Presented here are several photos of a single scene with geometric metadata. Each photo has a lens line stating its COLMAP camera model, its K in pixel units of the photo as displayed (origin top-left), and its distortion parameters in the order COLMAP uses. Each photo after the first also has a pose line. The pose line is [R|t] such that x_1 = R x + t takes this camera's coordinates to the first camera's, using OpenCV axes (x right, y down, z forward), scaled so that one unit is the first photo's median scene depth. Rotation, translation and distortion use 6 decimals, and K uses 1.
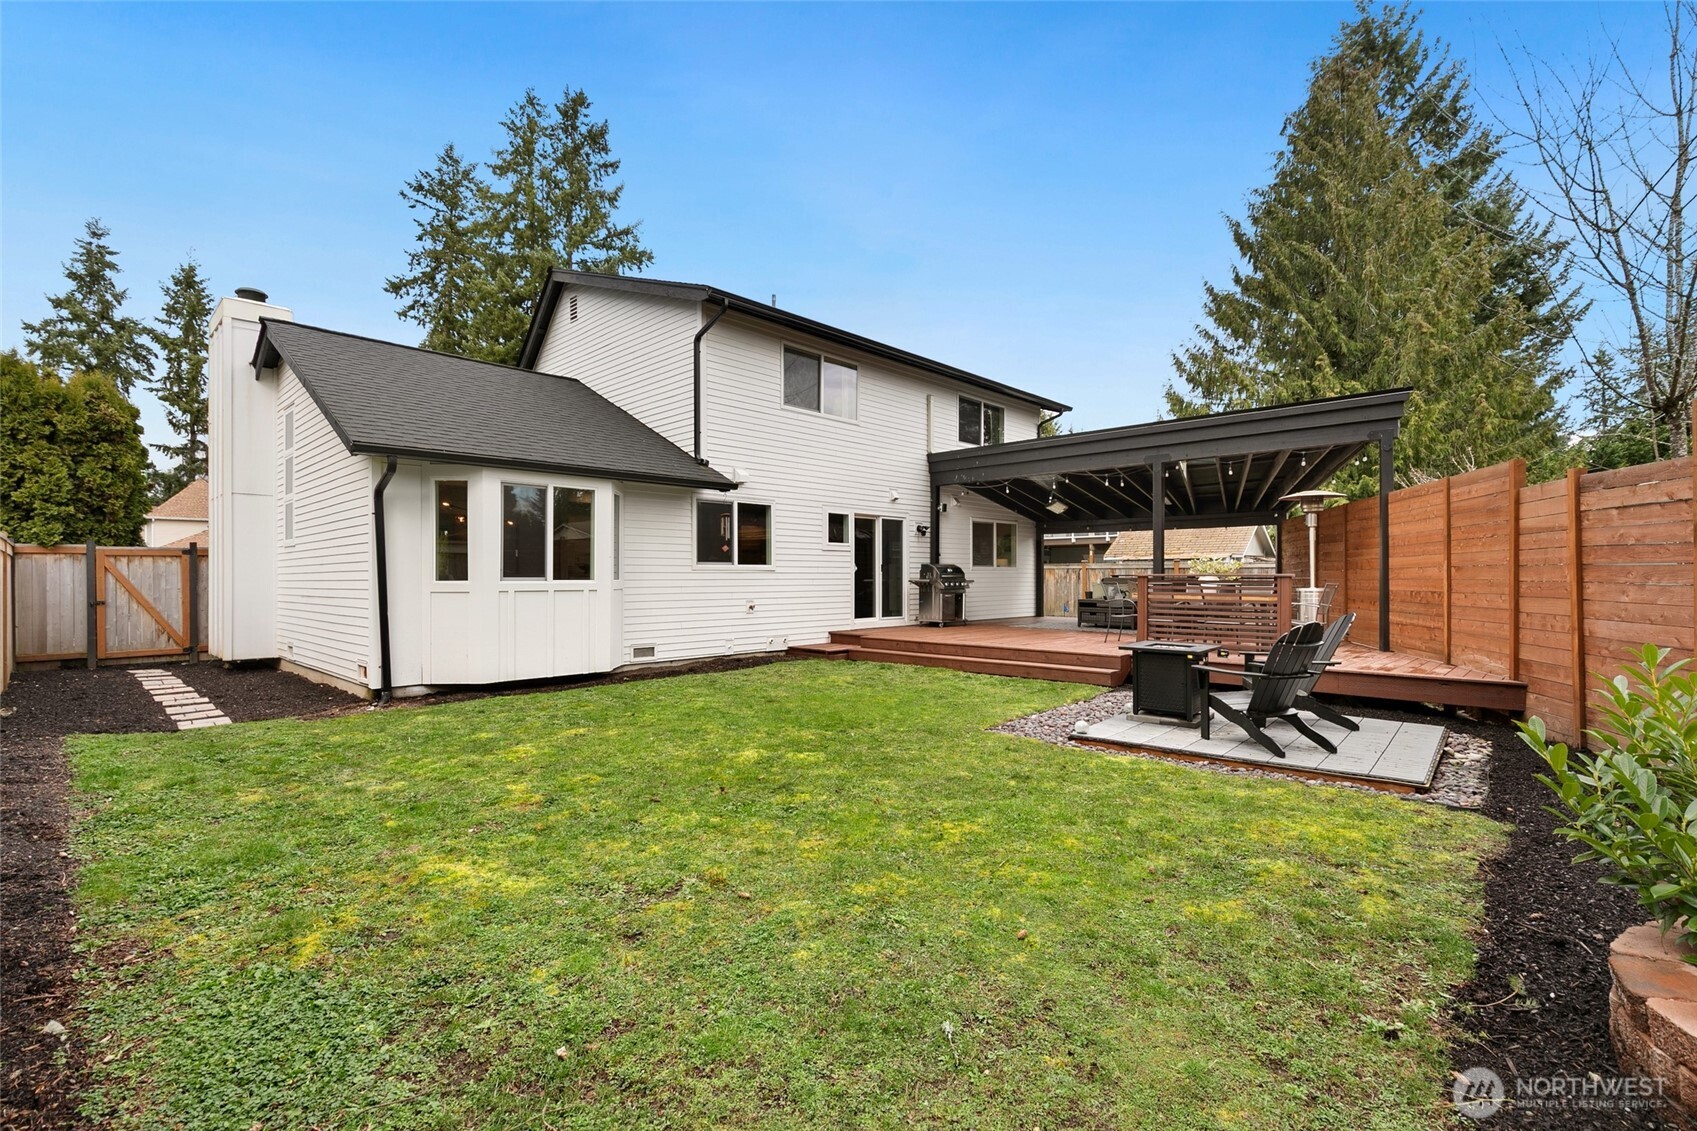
lens RADIAL K [[761.6, 0, 847.6], [0, 761.6, 573.0], [0, 0, 1]] dist [-0.003367, -0.000476]
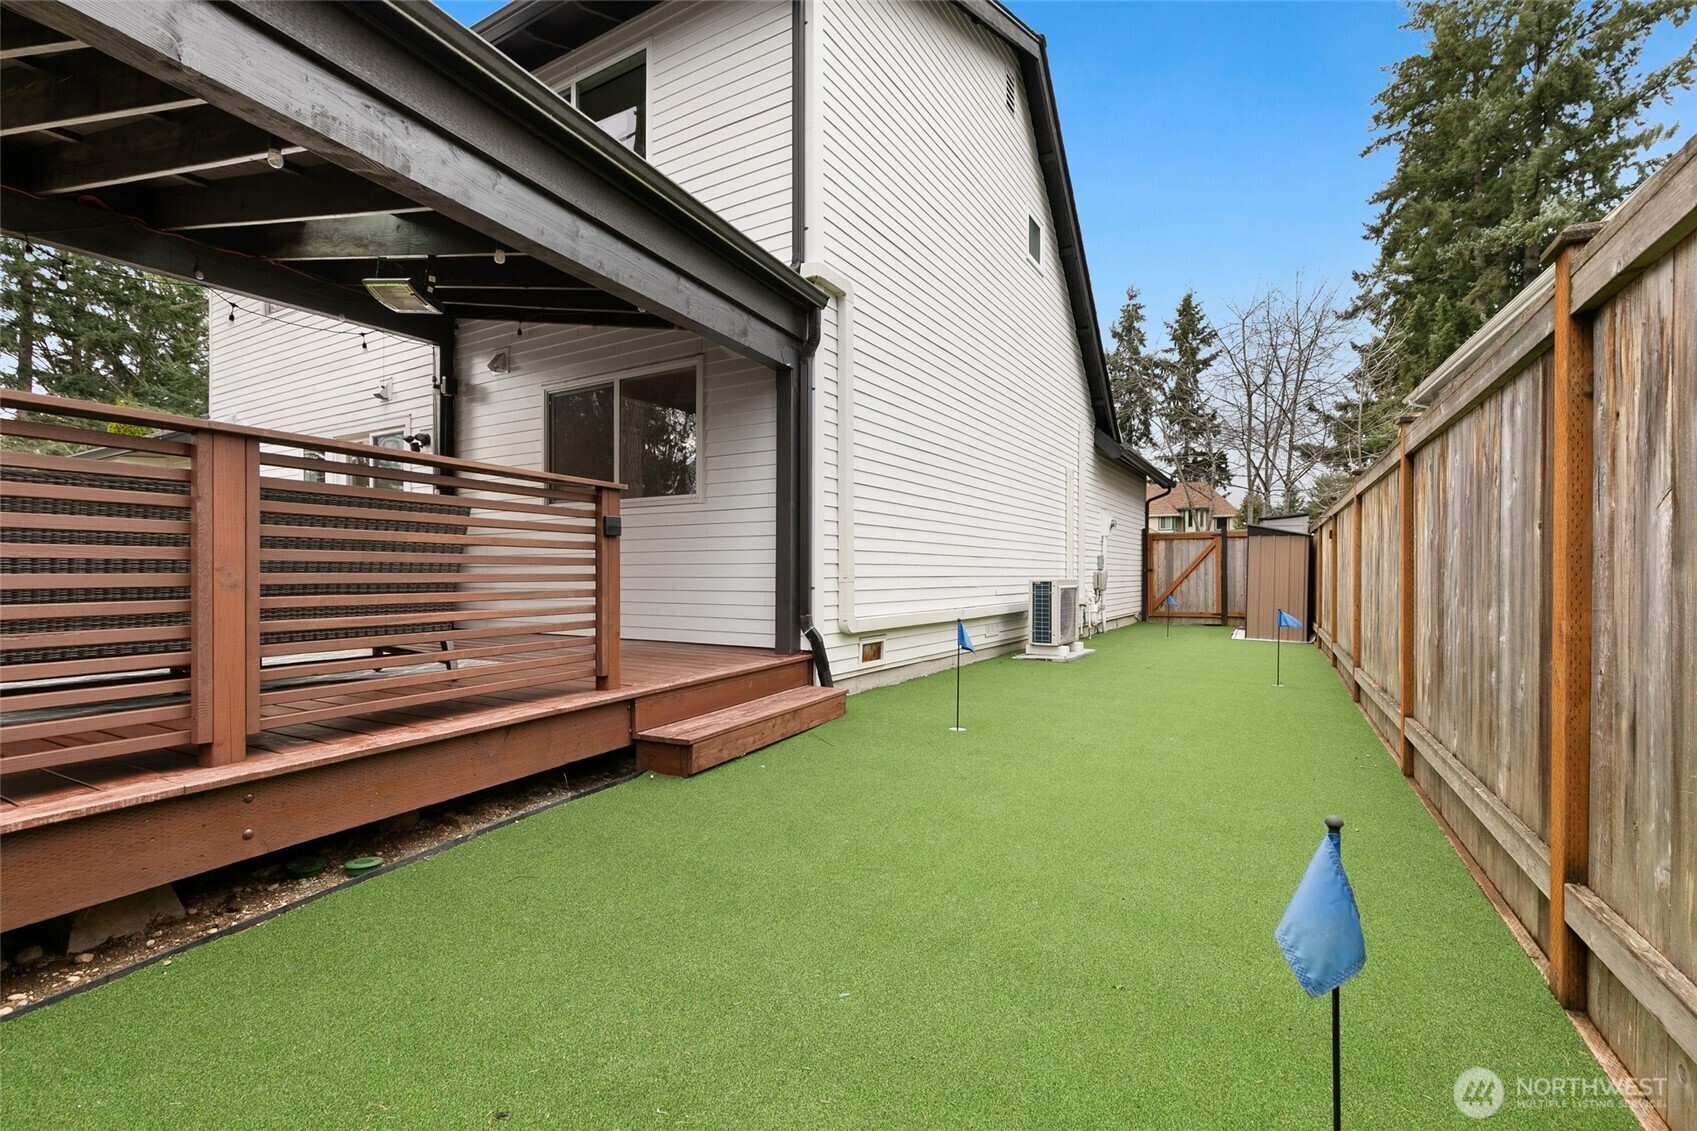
lens RADIAL K [[761.6, 0, 848.0], [0, 761.6, 573.2], [0, 0, 1]] dist [-0.003367, -0.000476]
pose [[0.220377, 0.004744, -0.975403, 0.148270], [0.002754, 0.999981, 0.005486, 0.007912], [0.975411, -0.003895, 0.220360, 0.253092]]
